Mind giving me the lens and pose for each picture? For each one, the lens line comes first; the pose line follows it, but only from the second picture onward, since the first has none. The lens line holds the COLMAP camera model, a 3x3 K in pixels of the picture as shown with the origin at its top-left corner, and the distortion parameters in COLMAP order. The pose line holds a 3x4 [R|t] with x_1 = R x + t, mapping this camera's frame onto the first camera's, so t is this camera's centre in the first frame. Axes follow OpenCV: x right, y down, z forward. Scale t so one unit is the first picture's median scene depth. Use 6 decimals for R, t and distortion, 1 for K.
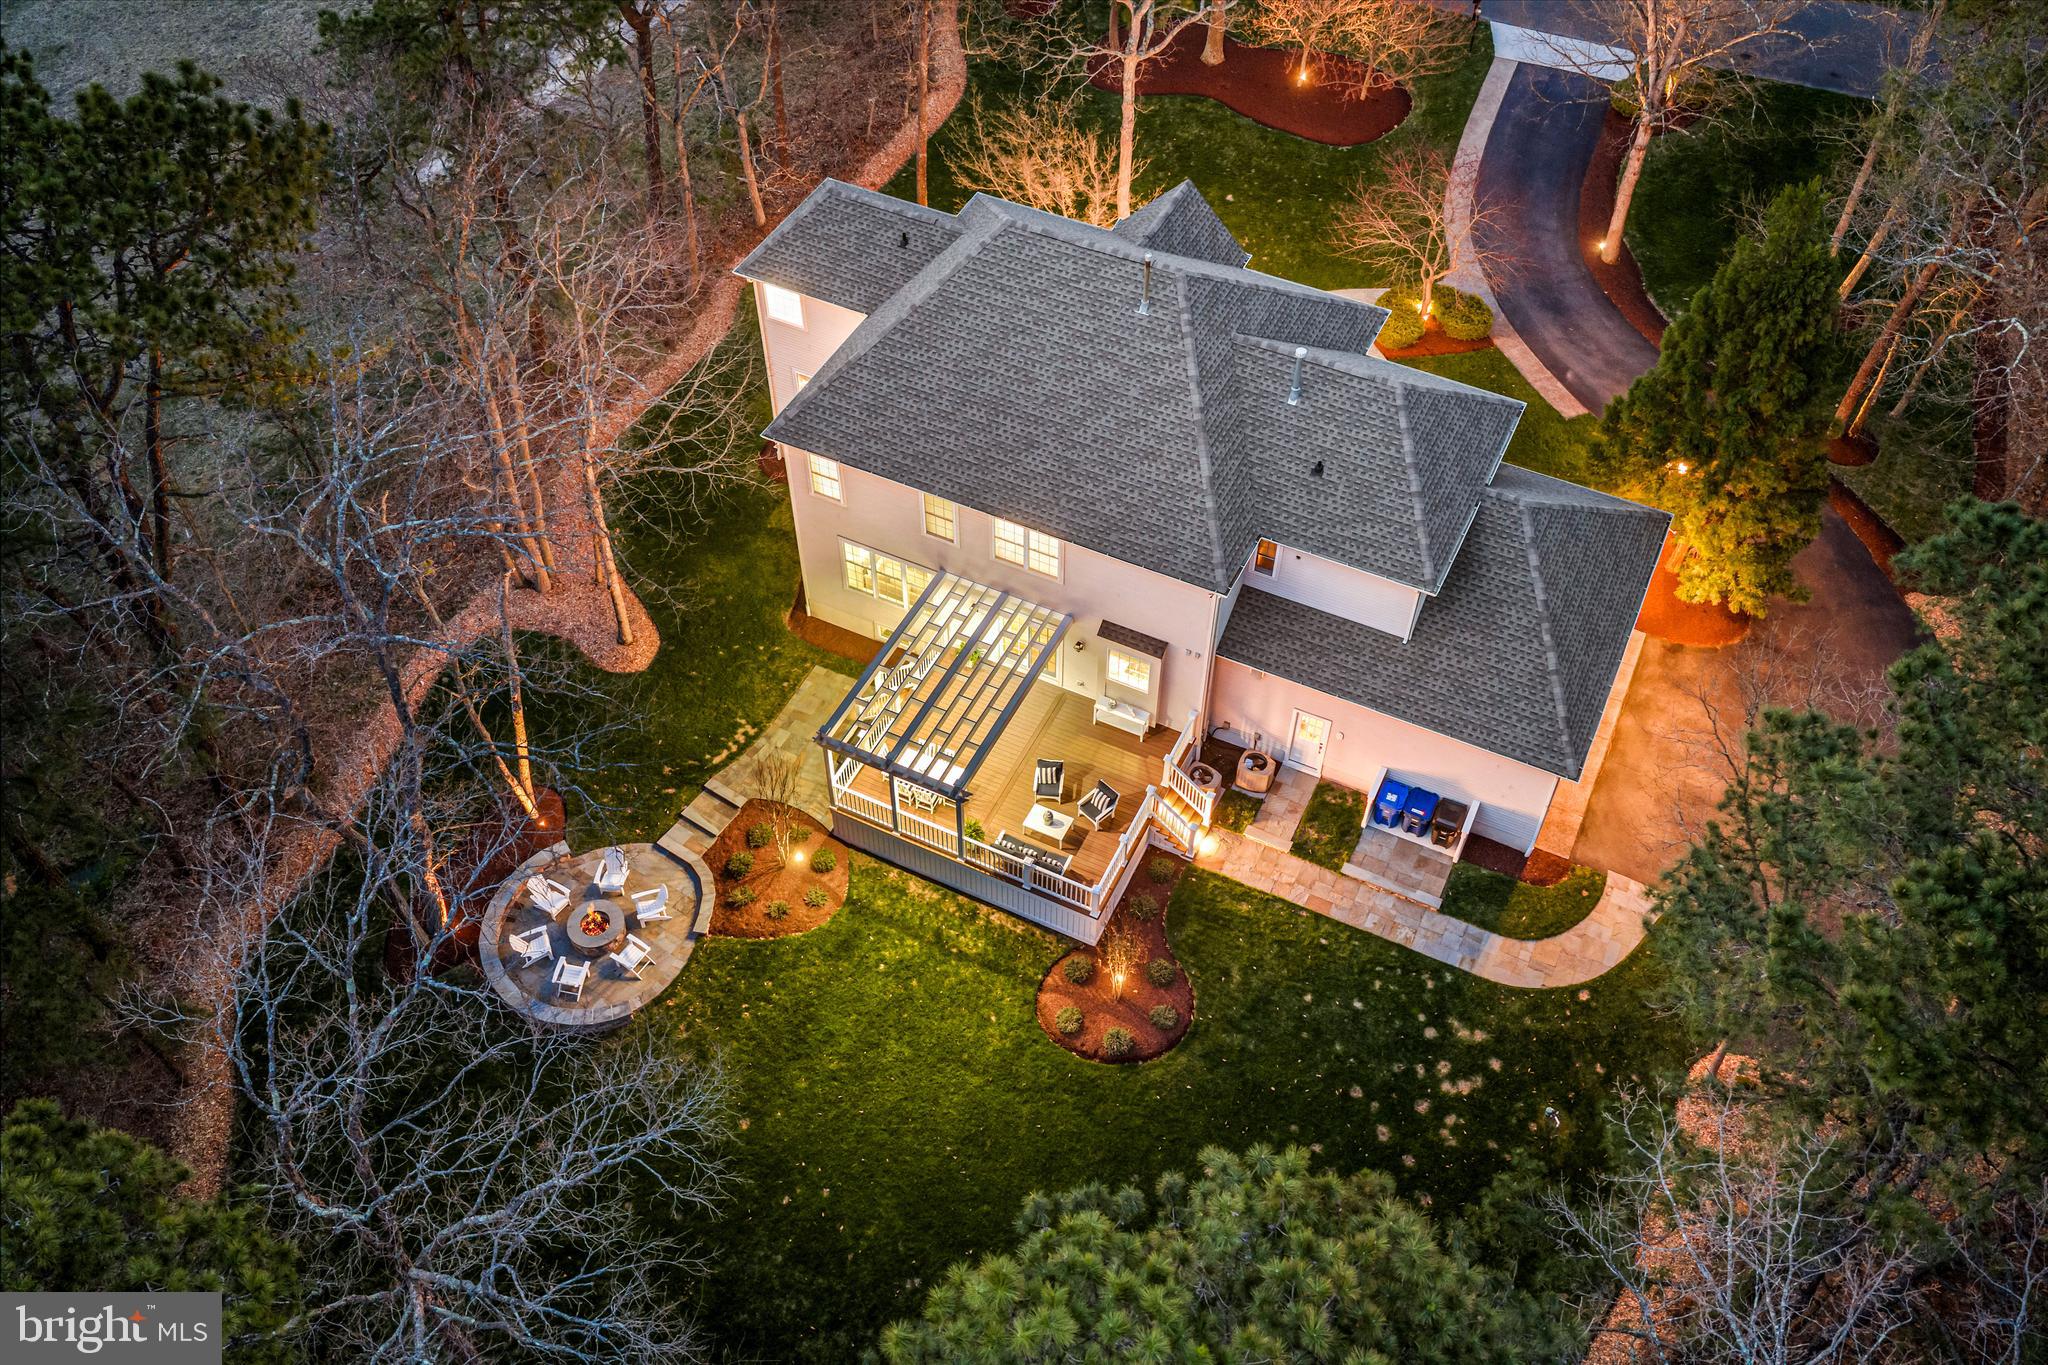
lens RADIAL K [[1695.8, 0, 1026.9], [0, 1695.8, 684.1], [0, 0, 1]] dist [0.019446, -0.017641]
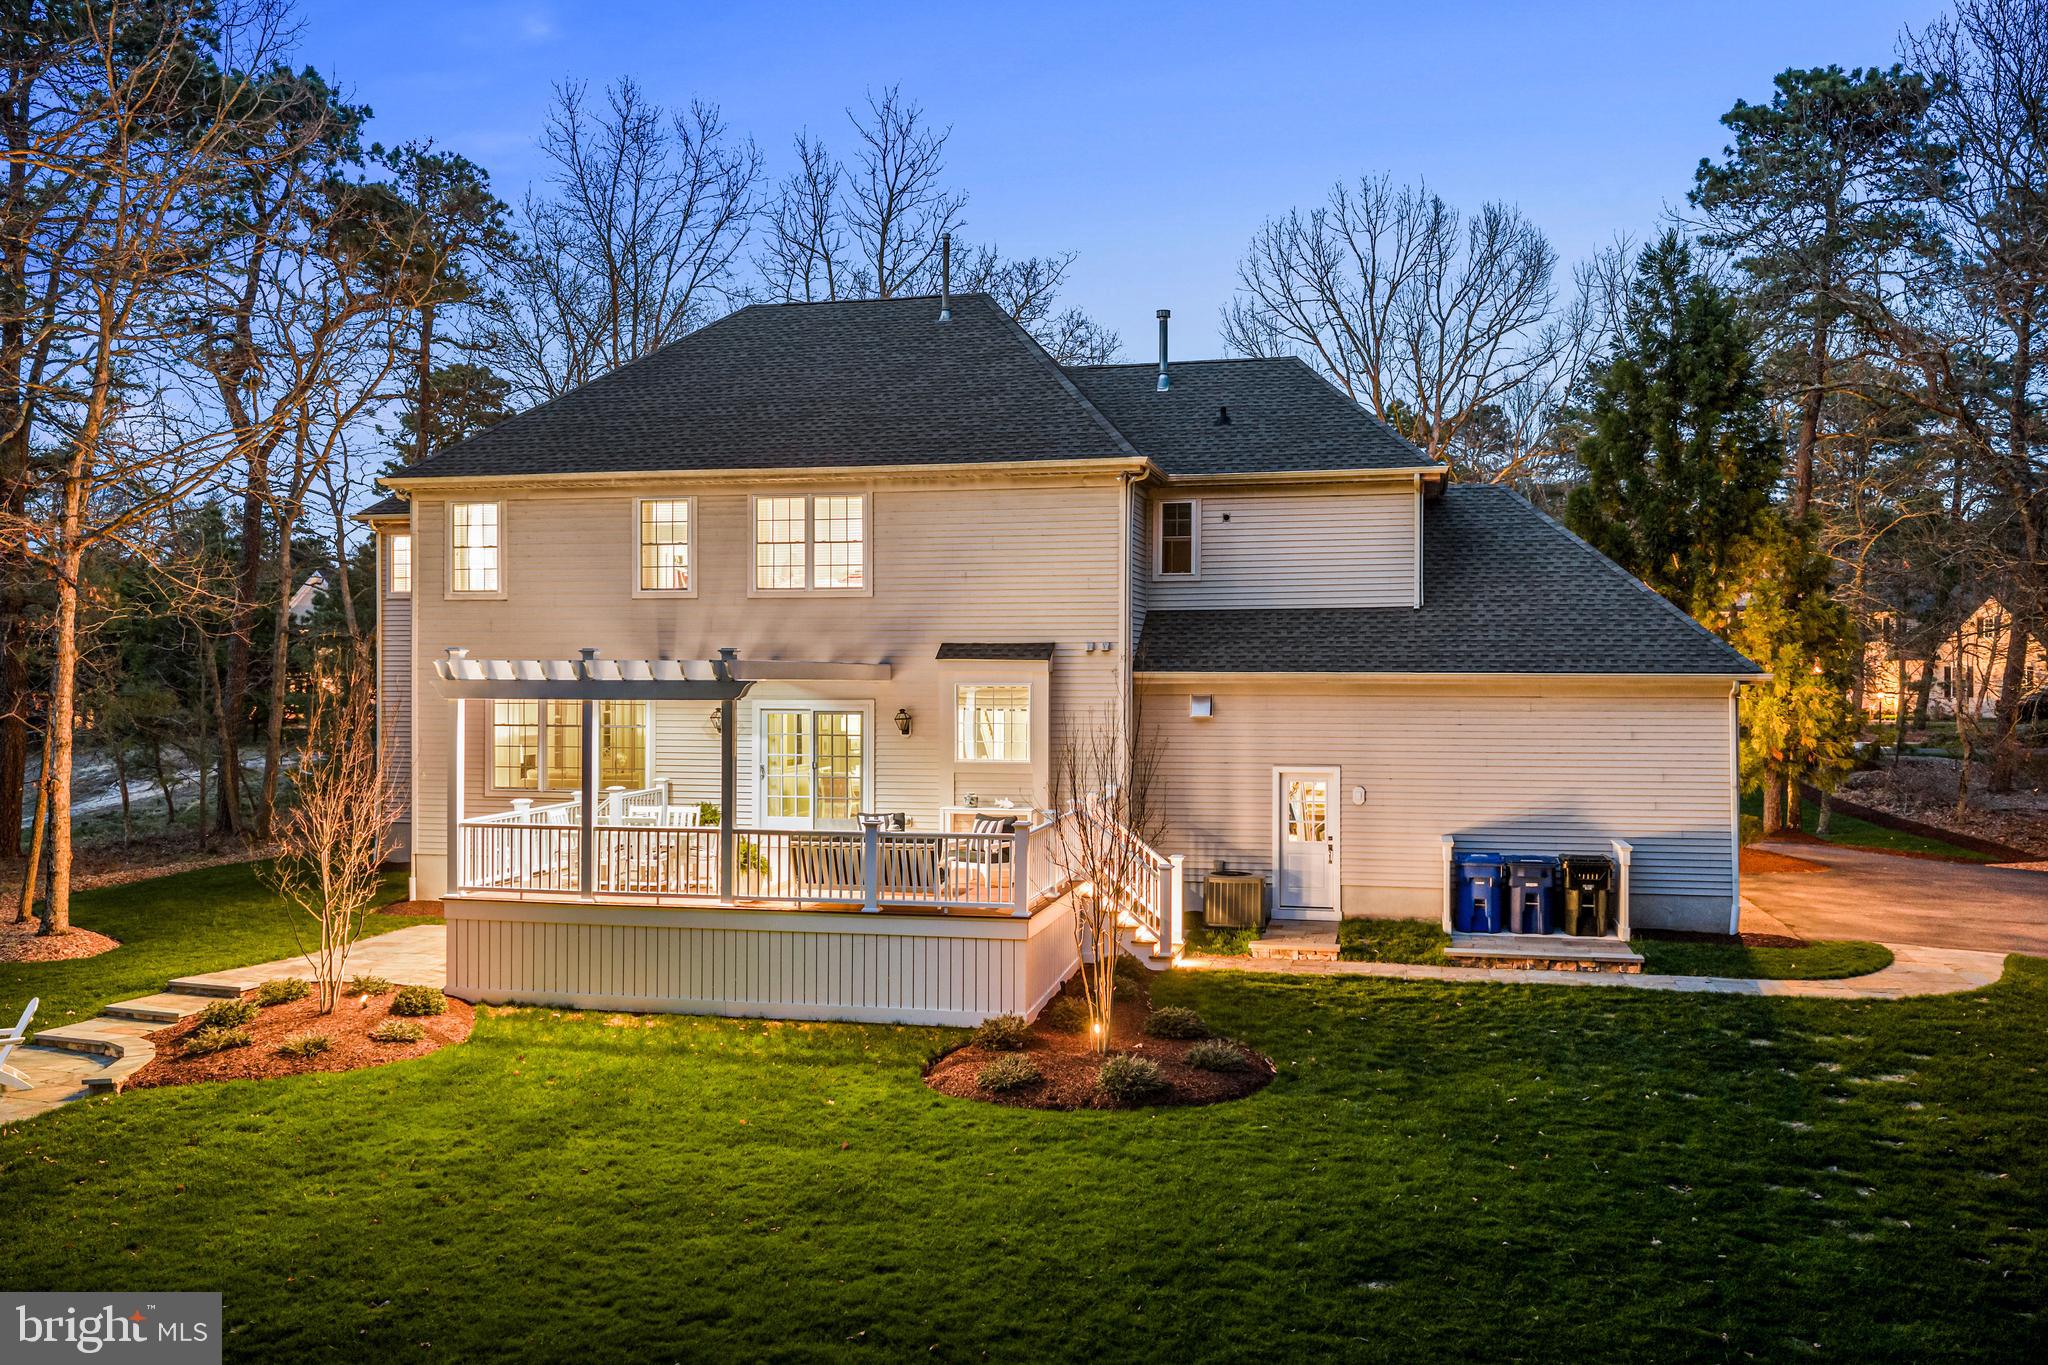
lens RADIAL K [[1695.8, 0, 1015.3], [0, 1695.8, 680.9], [0, 0, 1]] dist [0.019446, -0.017641]
pose [[0.975066, -0.000638, 0.221916, -0.065736], [0.169551, 0.647322, -0.743120, 0.435099], [-0.143177, 0.762217, 0.631289, 0.630278]]
